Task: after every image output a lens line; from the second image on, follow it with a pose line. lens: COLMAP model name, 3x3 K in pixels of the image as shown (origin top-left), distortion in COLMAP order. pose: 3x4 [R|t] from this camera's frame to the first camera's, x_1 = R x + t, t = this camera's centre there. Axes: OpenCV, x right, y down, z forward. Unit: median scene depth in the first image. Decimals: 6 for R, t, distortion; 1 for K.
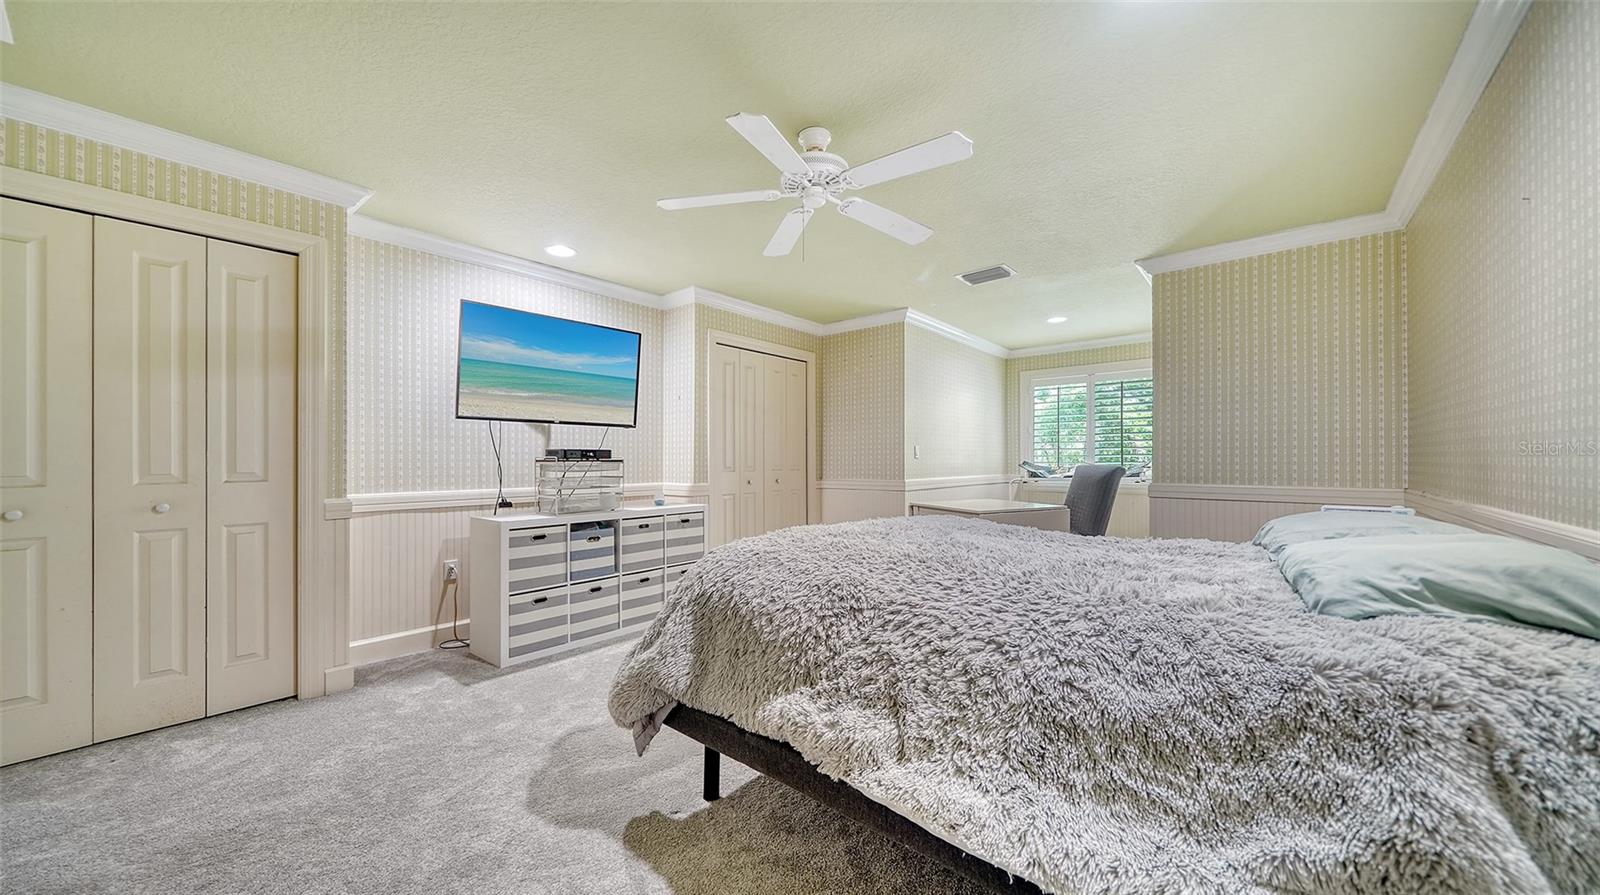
lens RADIAL K [[573.4, 0, 800.0], [0, 573.4, 447.5], [0, 0, 1]] dist [0.000632, 0.000022]
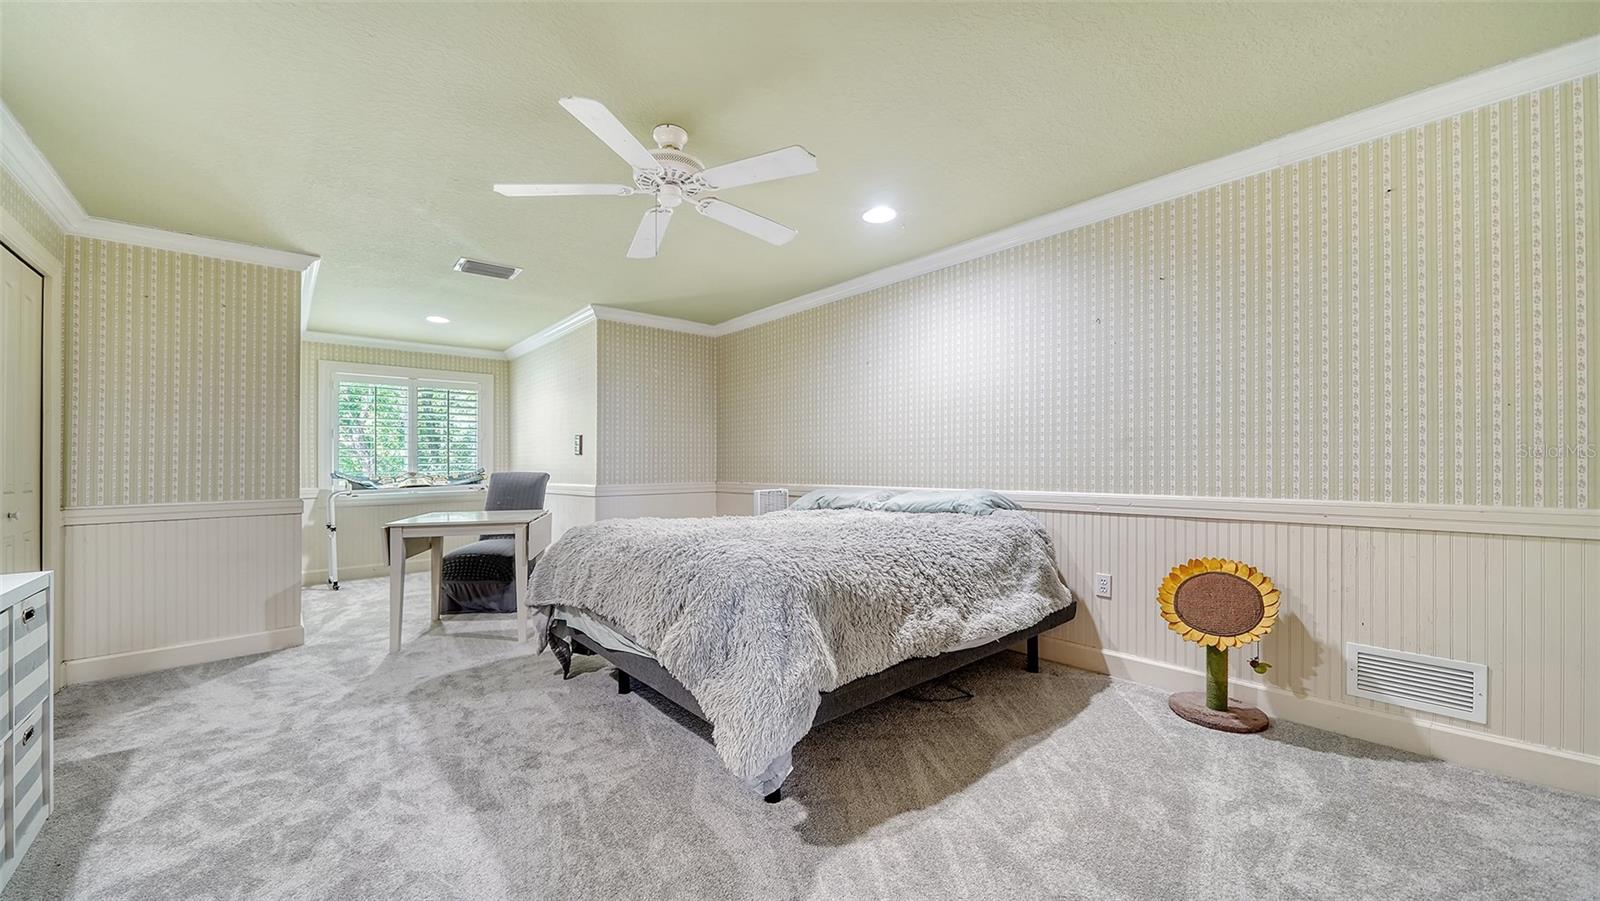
lens RADIAL K [[579.5, 0, 800.0], [0, 579.5, 450.5], [0, 0, 1]] dist [-0.000229, 0.000009]
pose [[0.144956, 0.025392, 0.989112, -0.902588], [-0.013275, 0.999631, -0.023717, 0.014335], [-0.989349, -0.009693, 0.145240, 0.622151]]
